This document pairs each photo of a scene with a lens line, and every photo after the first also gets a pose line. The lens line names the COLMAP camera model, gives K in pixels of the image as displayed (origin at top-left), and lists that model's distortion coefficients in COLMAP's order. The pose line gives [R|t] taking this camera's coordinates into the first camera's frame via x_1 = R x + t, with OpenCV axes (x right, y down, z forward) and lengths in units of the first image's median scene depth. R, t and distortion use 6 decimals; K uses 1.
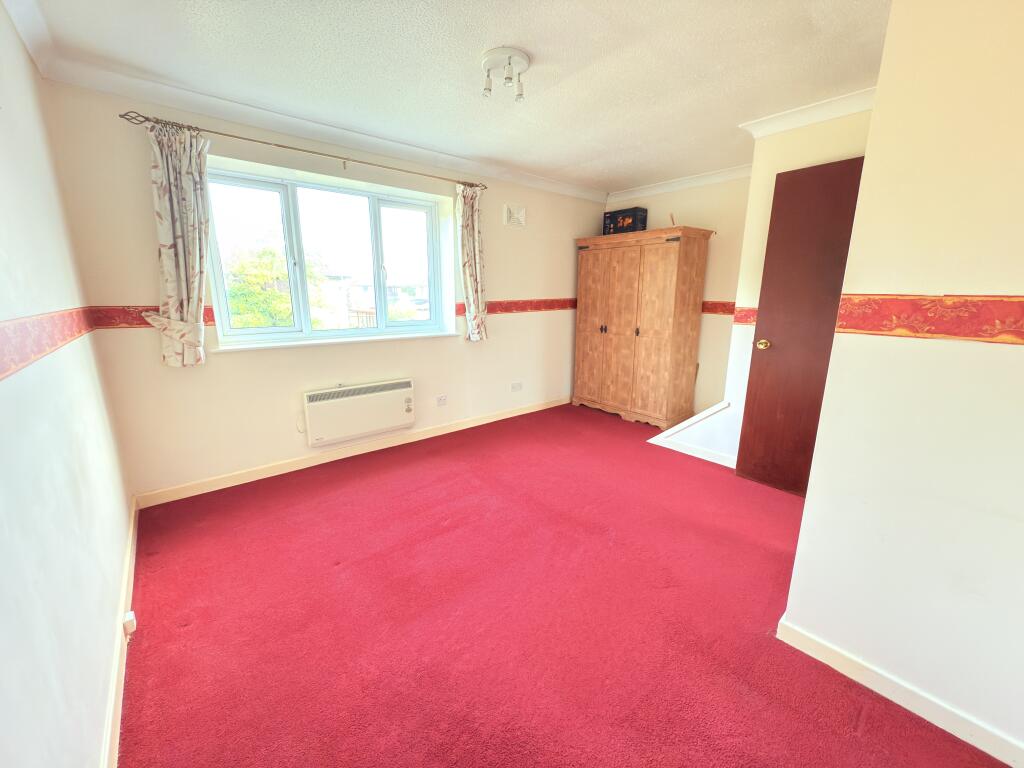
lens RADIAL K [[404.3, 0, 516.7], [0, 404.3, 383.7], [0, 0, 1]] dist [-0.012379, -0.000161]
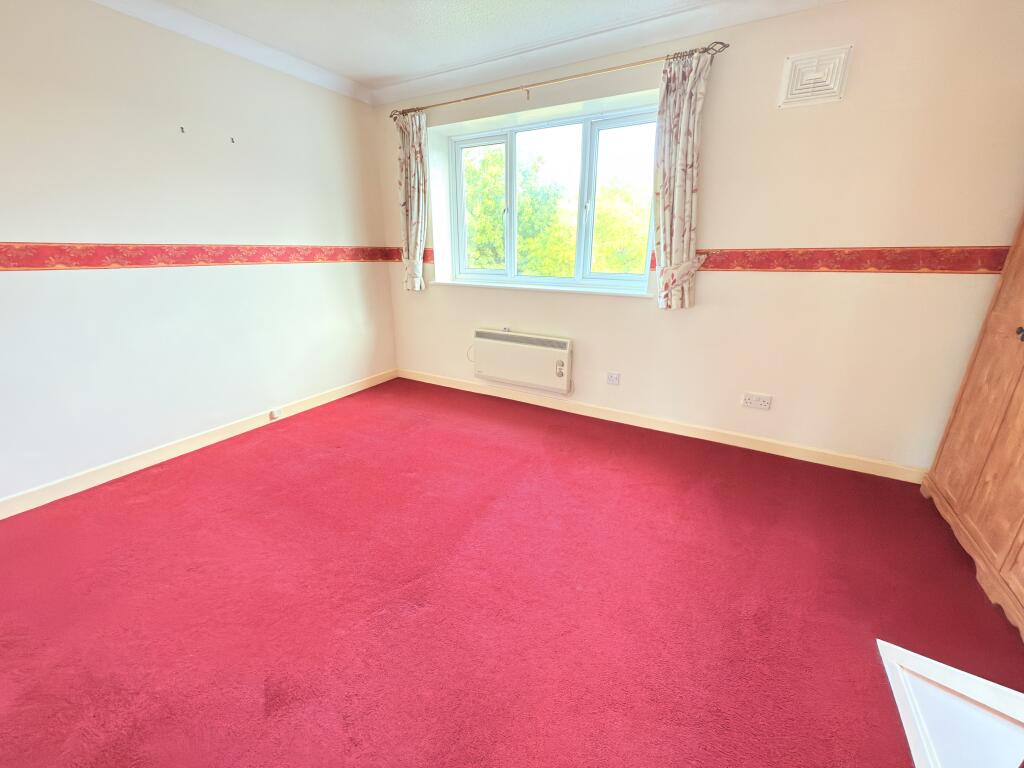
lens RADIAL K [[408.5, 0, 510.0], [0, 408.5, 381.5], [0, 0, 1]] dist [0.001378, -0.000141]
pose [[0.341884, 0.290237, -0.893799, 0.519177], [-0.206995, 0.951010, 0.229638, -0.106201], [0.916661, 0.106503, 0.385213, 0.582522]]
